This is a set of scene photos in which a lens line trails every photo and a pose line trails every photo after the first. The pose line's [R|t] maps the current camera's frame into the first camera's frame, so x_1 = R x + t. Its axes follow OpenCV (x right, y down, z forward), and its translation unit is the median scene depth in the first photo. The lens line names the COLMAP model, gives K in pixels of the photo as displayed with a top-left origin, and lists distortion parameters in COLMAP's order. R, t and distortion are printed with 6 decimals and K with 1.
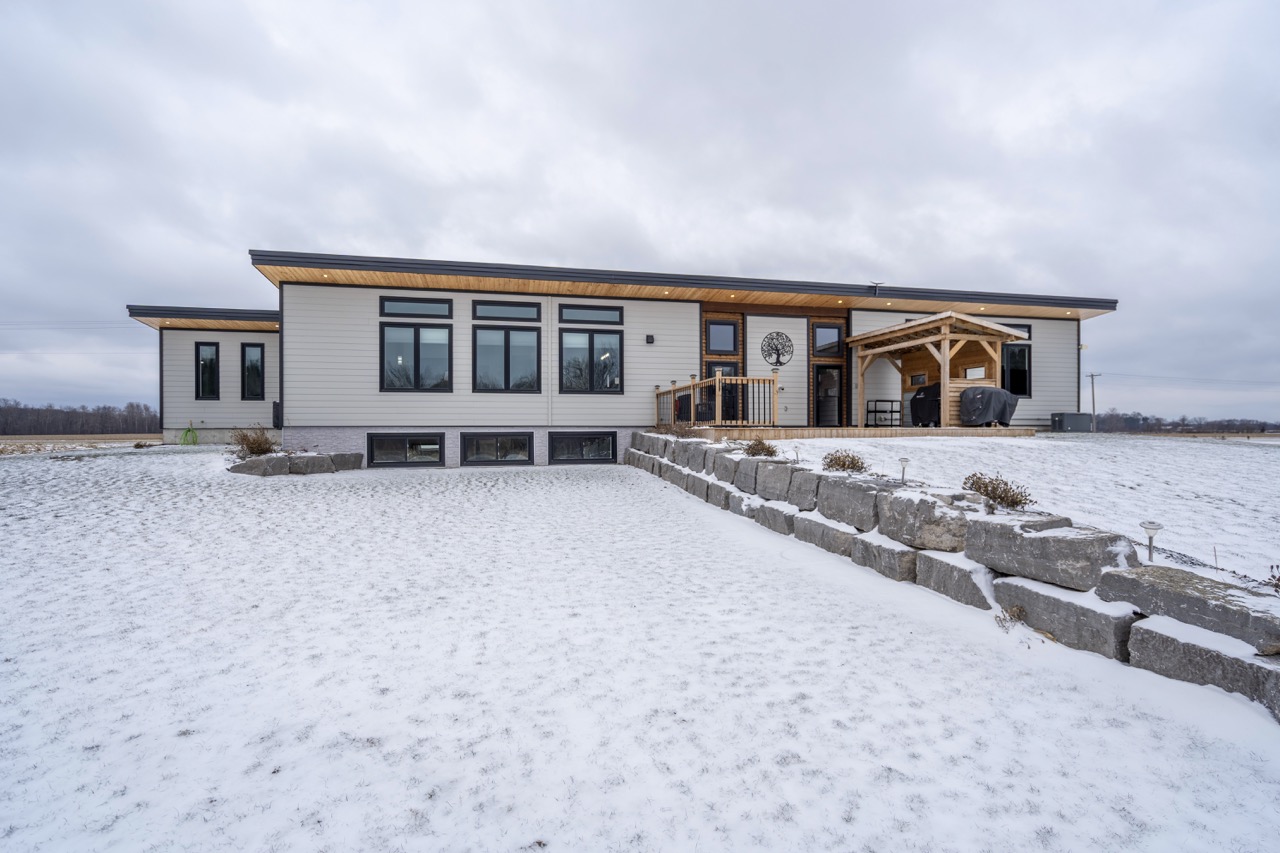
lens RADIAL K [[626.1, 0, 681.1], [0, 626.1, 437.9], [0, 0, 1]] dist [-0.004063, -0.000459]
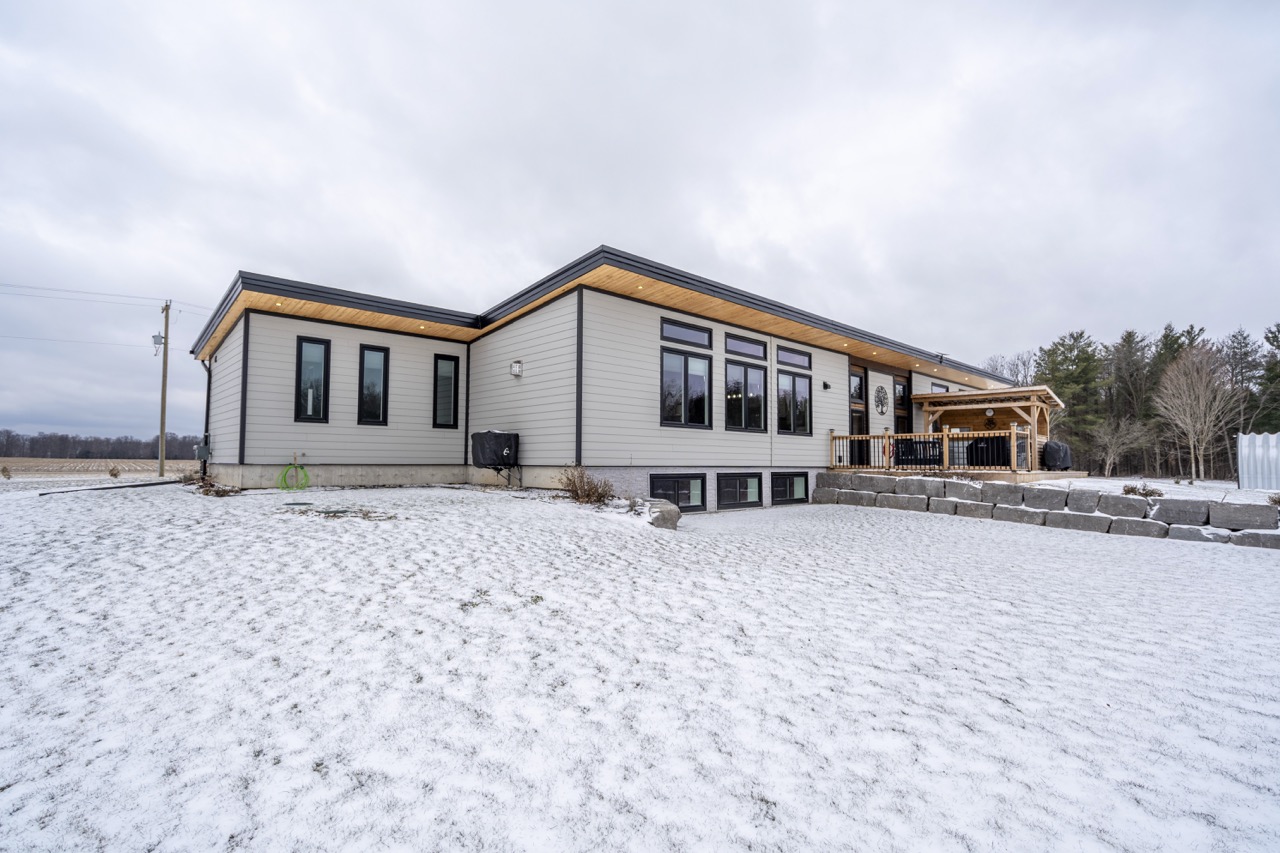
lens RADIAL K [[626.1, 0, 681.1], [0, 626.1, 437.9], [0, 0, 1]] dist [-0.004063, -0.000459]
pose [[0.851943, 0.032055, 0.522653, -0.777459], [-0.004811, 0.998562, -0.053400, -0.009829], [-0.523613, 0.042979, 0.850871, 0.214459]]
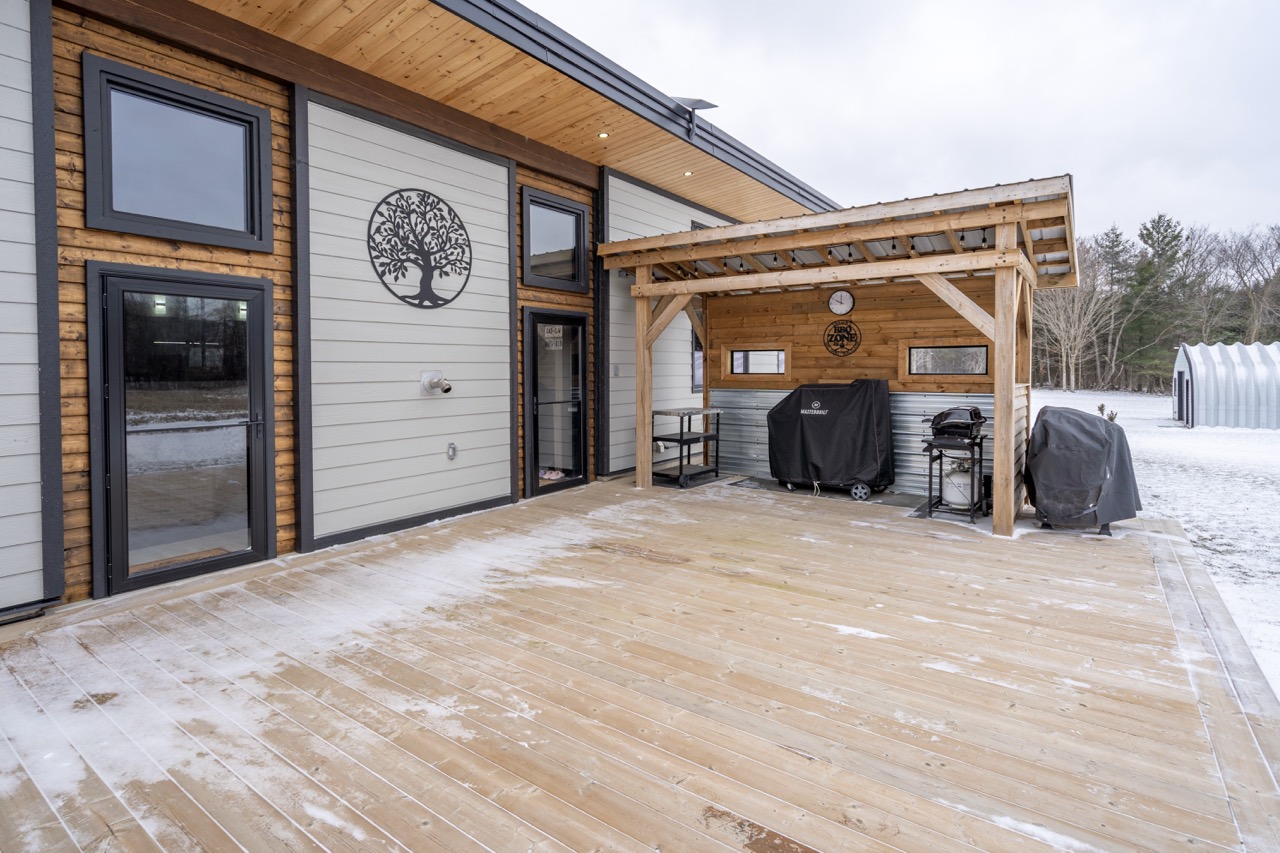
lens RADIAL K [[613.3, 0, 633.9], [0, 613.3, 389.2], [0, 0, 1]] dist [-0.001973, 0.001083]
pose [[0.785657, -0.017308, 0.618420, 0.054641], [0.003000, 0.999703, 0.024168, -0.085222], [-0.618655, -0.017132, 0.785476, 0.726651]]
